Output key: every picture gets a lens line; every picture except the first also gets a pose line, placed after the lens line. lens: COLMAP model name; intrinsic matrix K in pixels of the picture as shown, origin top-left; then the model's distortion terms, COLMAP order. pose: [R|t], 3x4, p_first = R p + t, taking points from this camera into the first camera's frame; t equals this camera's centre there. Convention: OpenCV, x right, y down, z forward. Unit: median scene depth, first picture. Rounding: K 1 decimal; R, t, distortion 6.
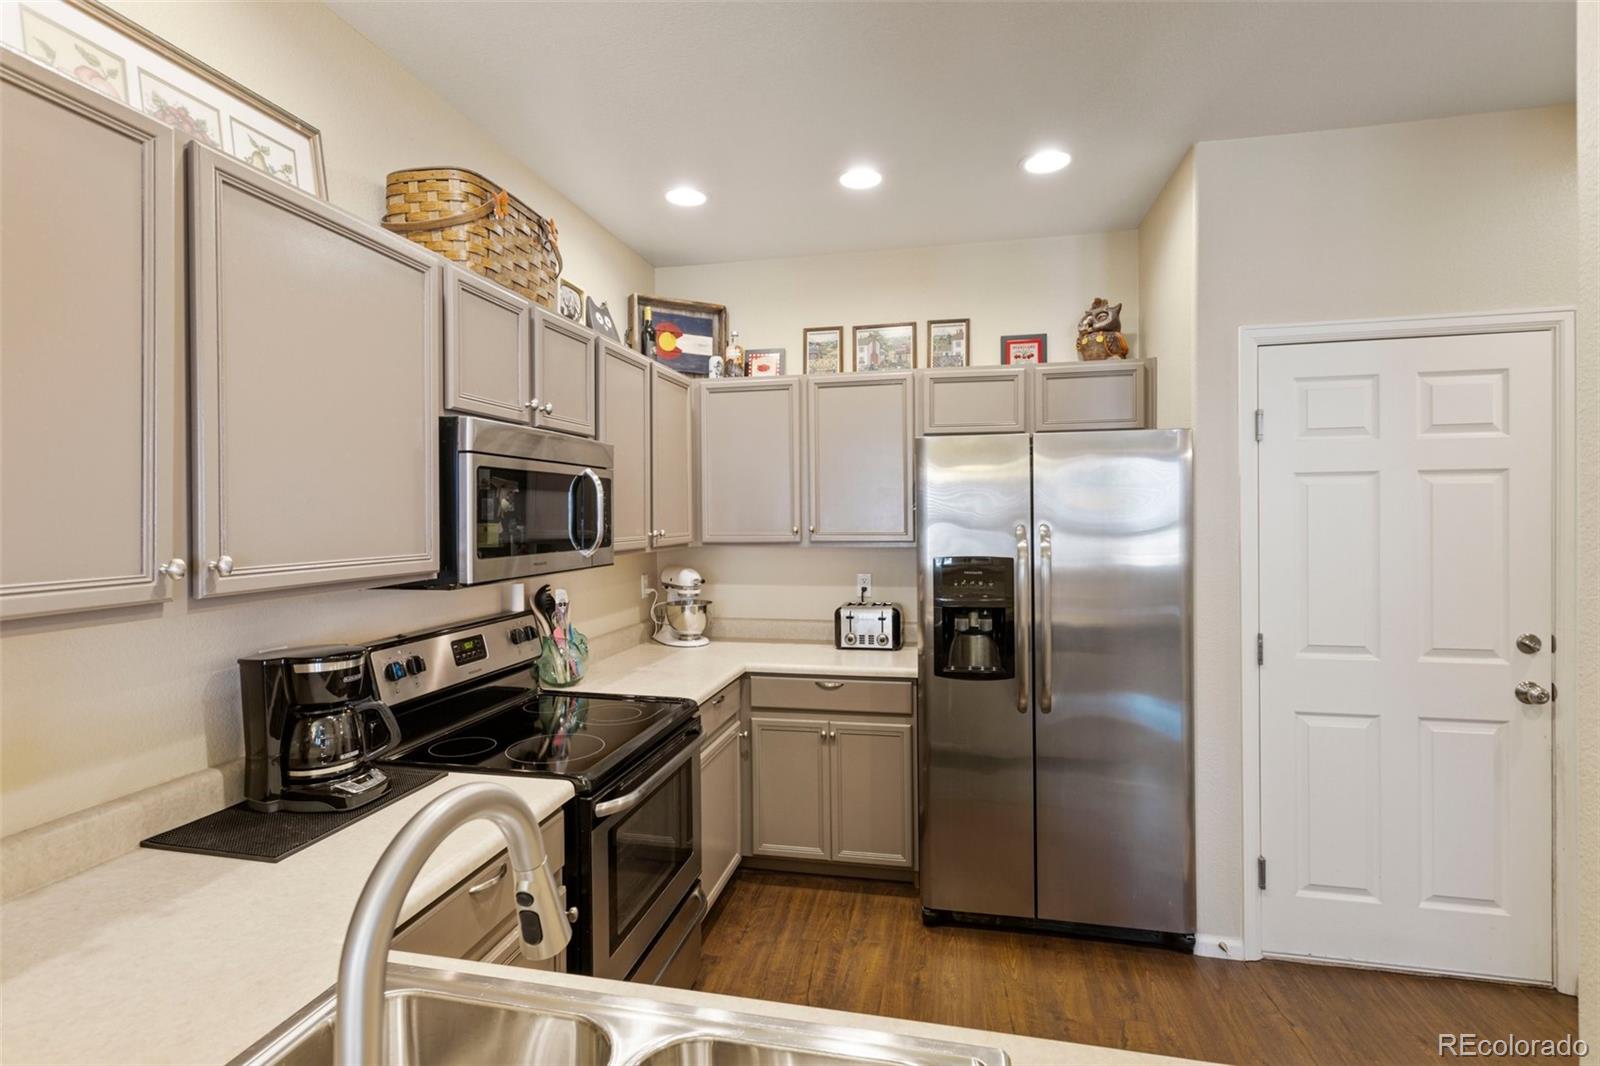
lens RADIAL K [[761.4, 0, 783.1], [0, 761.4, 525.2], [0, 0, 1]] dist [0.003458, 0.001409]
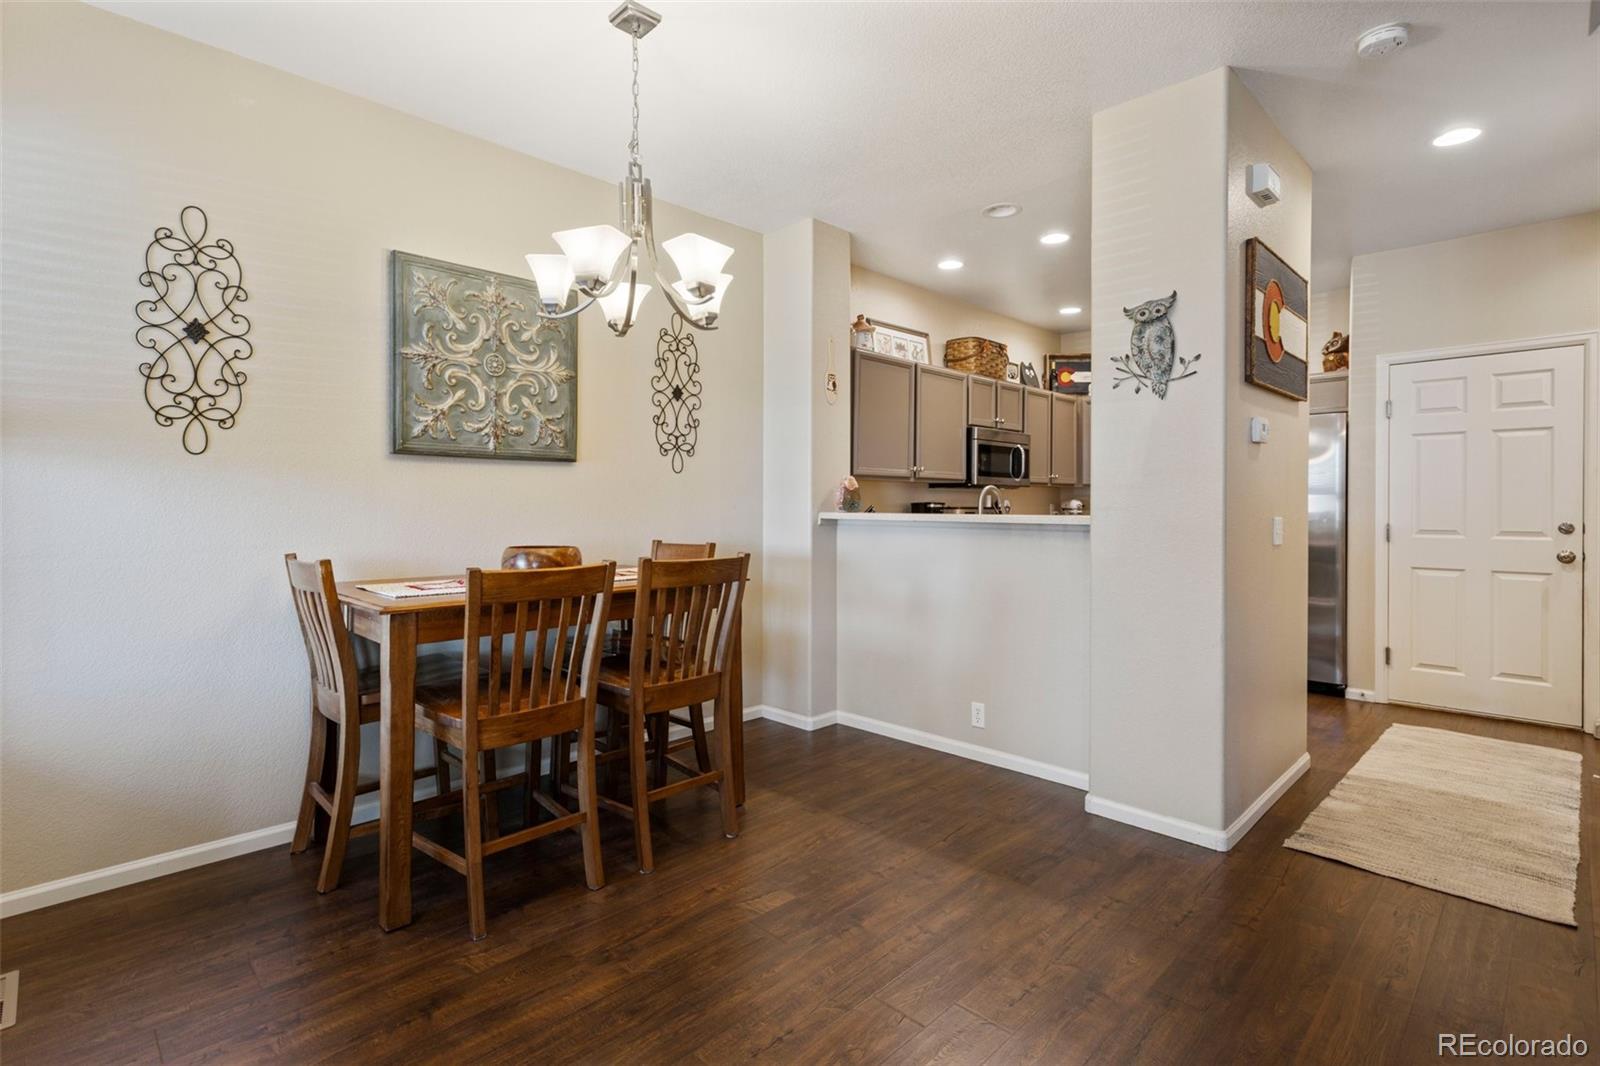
lens RADIAL K [[761.4, 0, 819.0], [0, 761.4, 502.8], [0, 0, 1]] dist [0.003458, 0.001409]
pose [[0.862244, 0.004311, -0.506474, 0.399345], [-0.012521, 0.999840, -0.012806, 0.140154], [0.506338, 0.017383, 0.862160, -1.322293]]
